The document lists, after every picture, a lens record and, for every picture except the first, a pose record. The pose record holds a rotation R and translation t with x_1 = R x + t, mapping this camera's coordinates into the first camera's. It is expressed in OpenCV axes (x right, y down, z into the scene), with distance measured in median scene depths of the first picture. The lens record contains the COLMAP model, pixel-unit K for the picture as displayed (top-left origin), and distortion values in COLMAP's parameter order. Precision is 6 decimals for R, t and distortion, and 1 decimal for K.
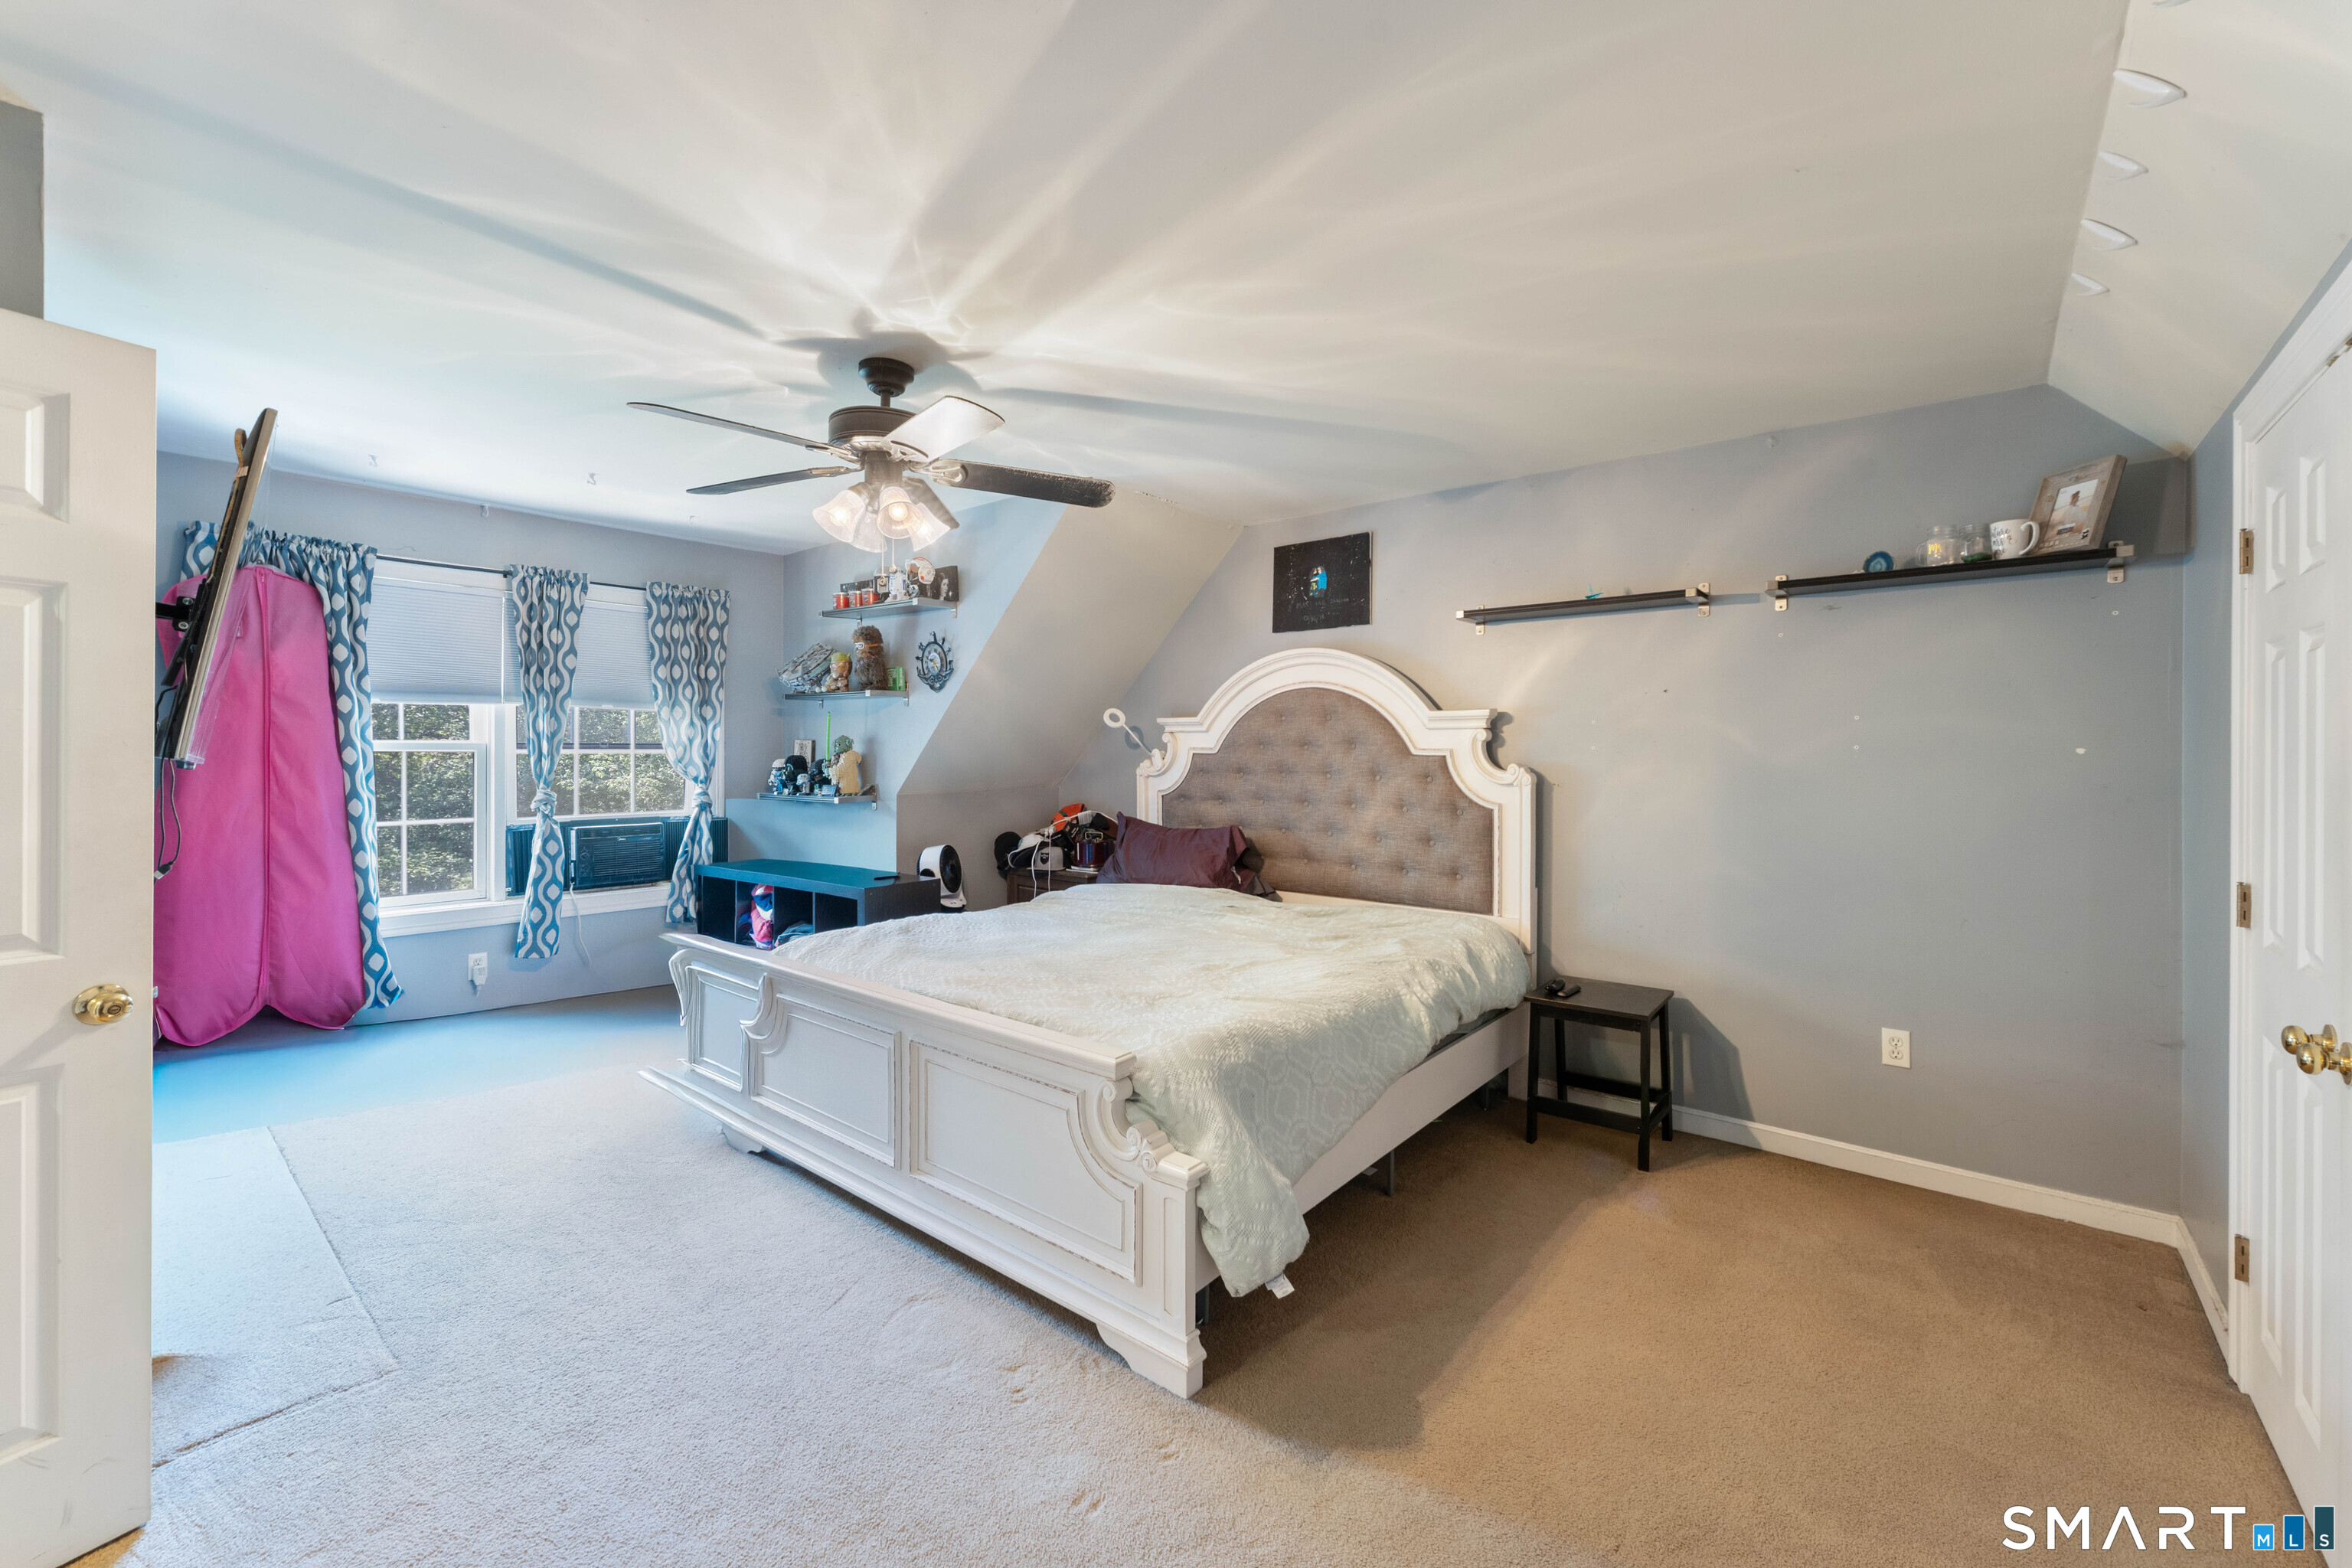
lens RADIAL K [[953.3, 0, 1179.8], [0, 953.3, 742.1], [0, 0, 1]] dist [0.000130, -0.000648]
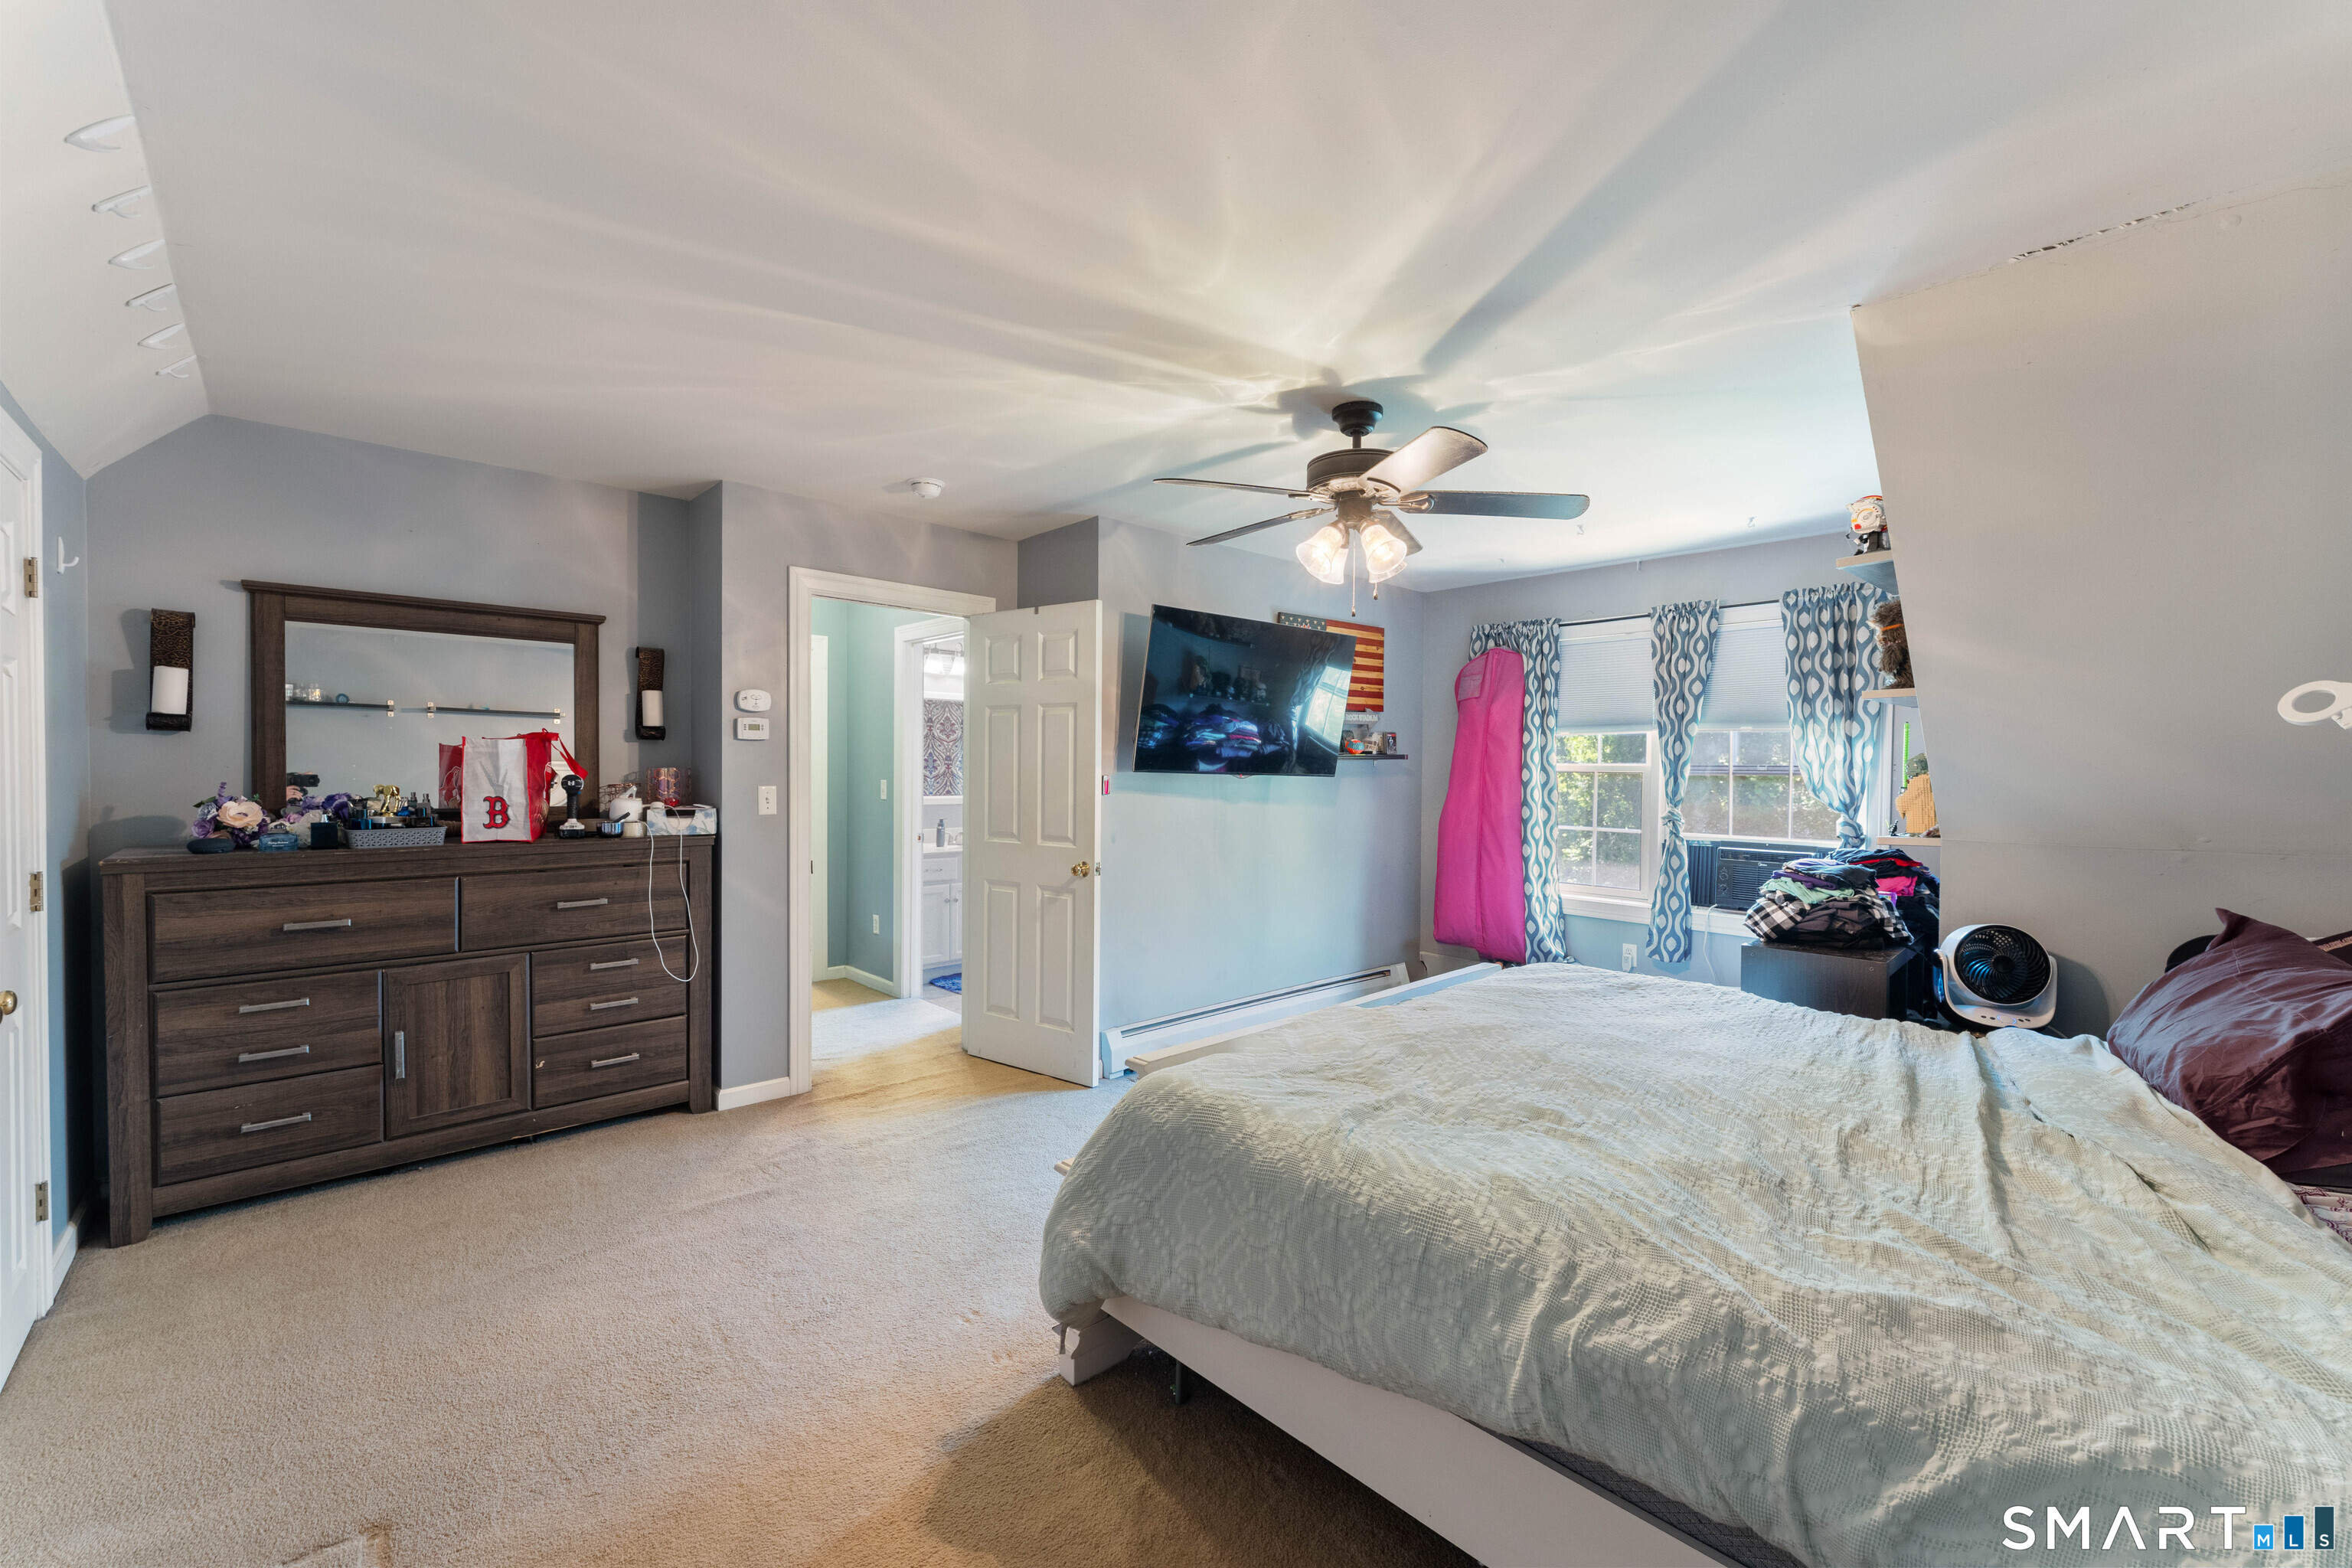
lens RADIAL K [[945.3, 0, 1178.9], [0, 945.3, 774.9], [0, 0, 1]] dist [0.000032, -0.000180]
pose [[-0.141543, 0.003817, -0.989925, 0.696551], [0.000861, 0.999993, 0.003733, 0.010184], [0.989932, -0.000324, -0.141545, 0.862416]]
